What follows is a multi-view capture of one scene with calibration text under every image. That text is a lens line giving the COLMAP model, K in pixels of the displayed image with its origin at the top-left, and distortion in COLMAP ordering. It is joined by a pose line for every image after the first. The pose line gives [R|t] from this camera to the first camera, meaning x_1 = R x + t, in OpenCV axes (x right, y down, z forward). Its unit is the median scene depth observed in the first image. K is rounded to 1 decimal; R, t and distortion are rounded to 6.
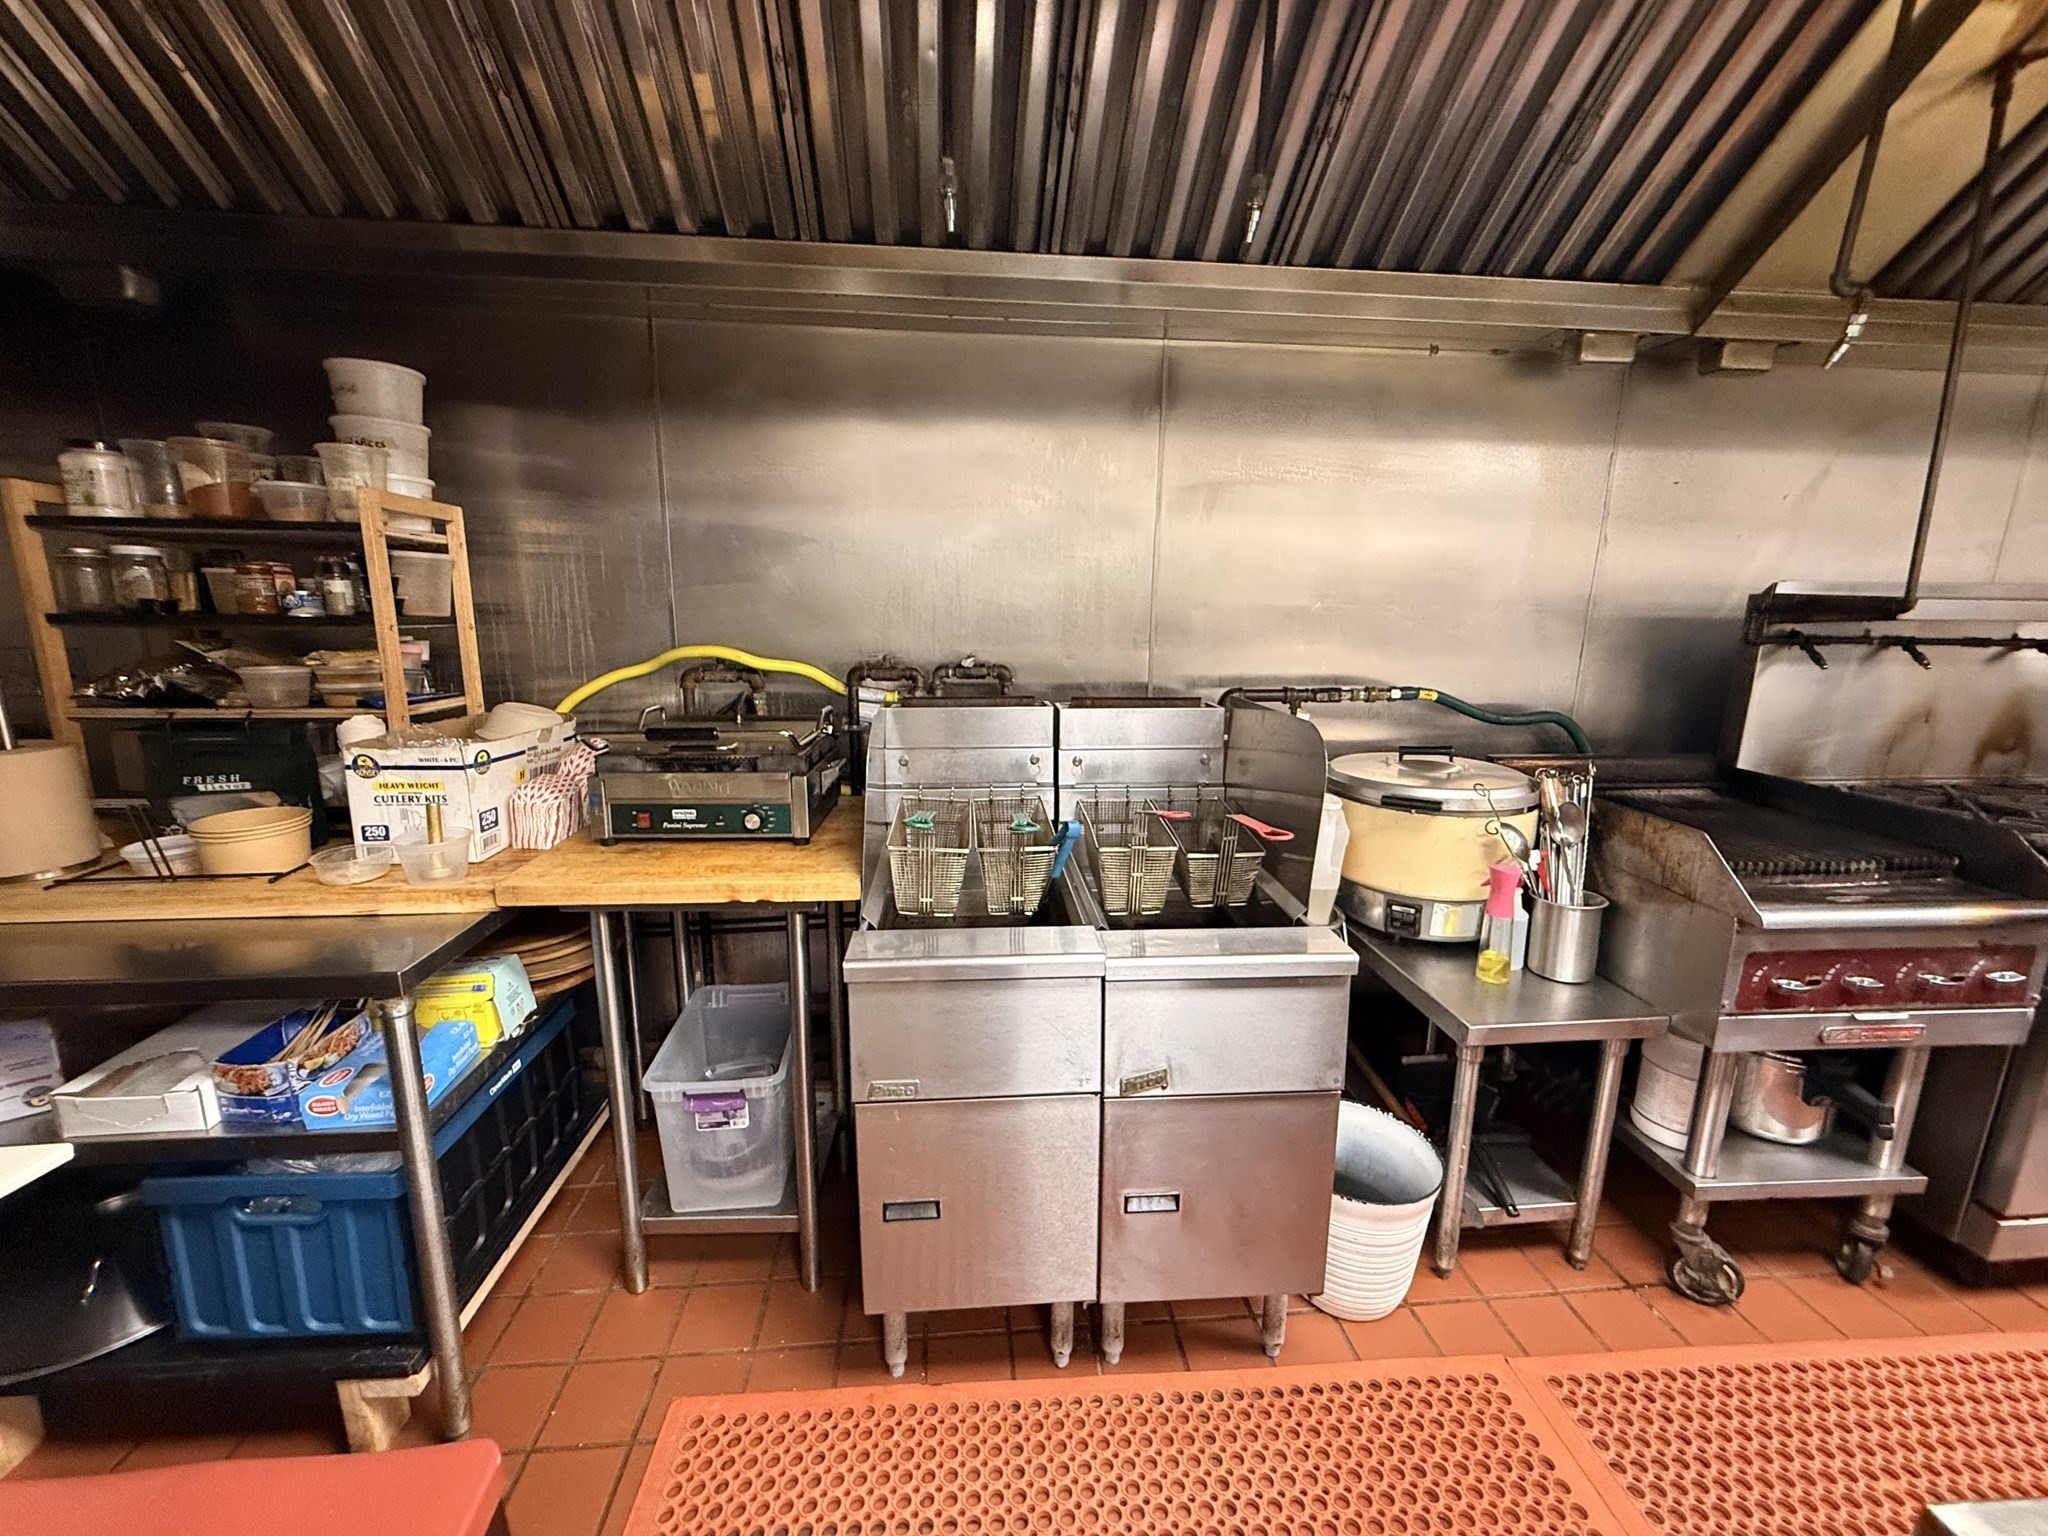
lens RADIAL K [[817.1, 0, 1019.7], [0, 817.1, 766.9], [0, 0, 1]] dist [0.000344, -0.000070]
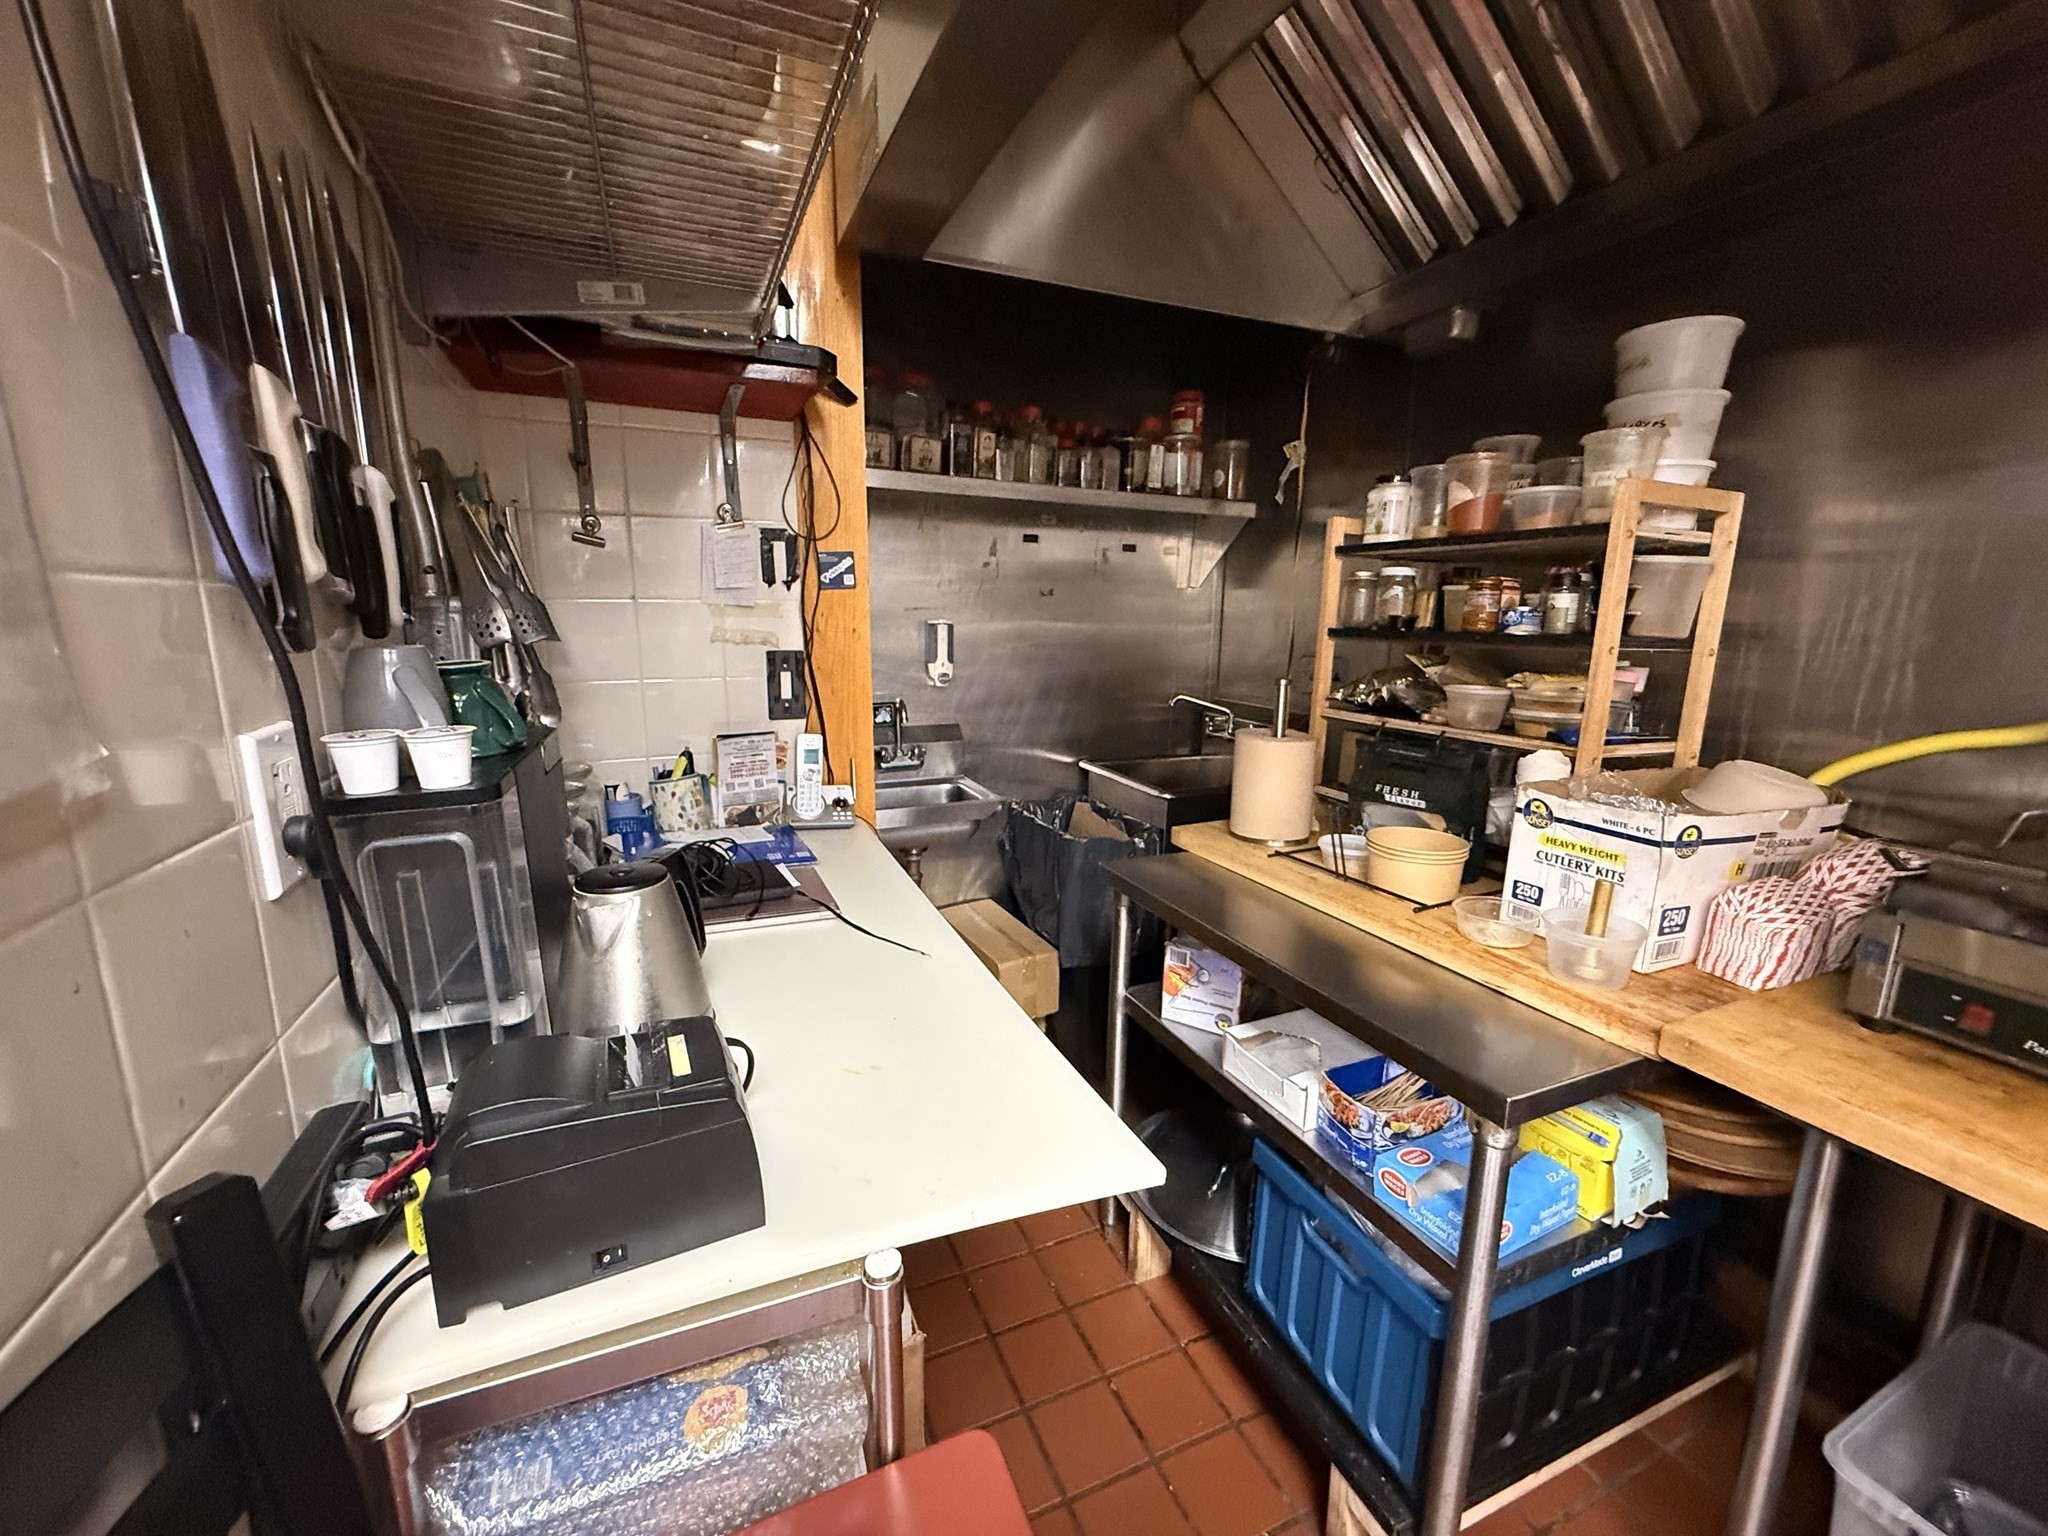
lens RADIAL K [[817.1, 0, 1019.7], [0, 817.1, 766.9], [0, 0, 1]] dist [0.000344, -0.000070]
pose [[0.314147, 0.168383, -0.934323, -0.179654], [-0.196346, 0.974392, 0.109587, -0.031532], [0.928849, 0.149024, 0.339163, 0.201278]]
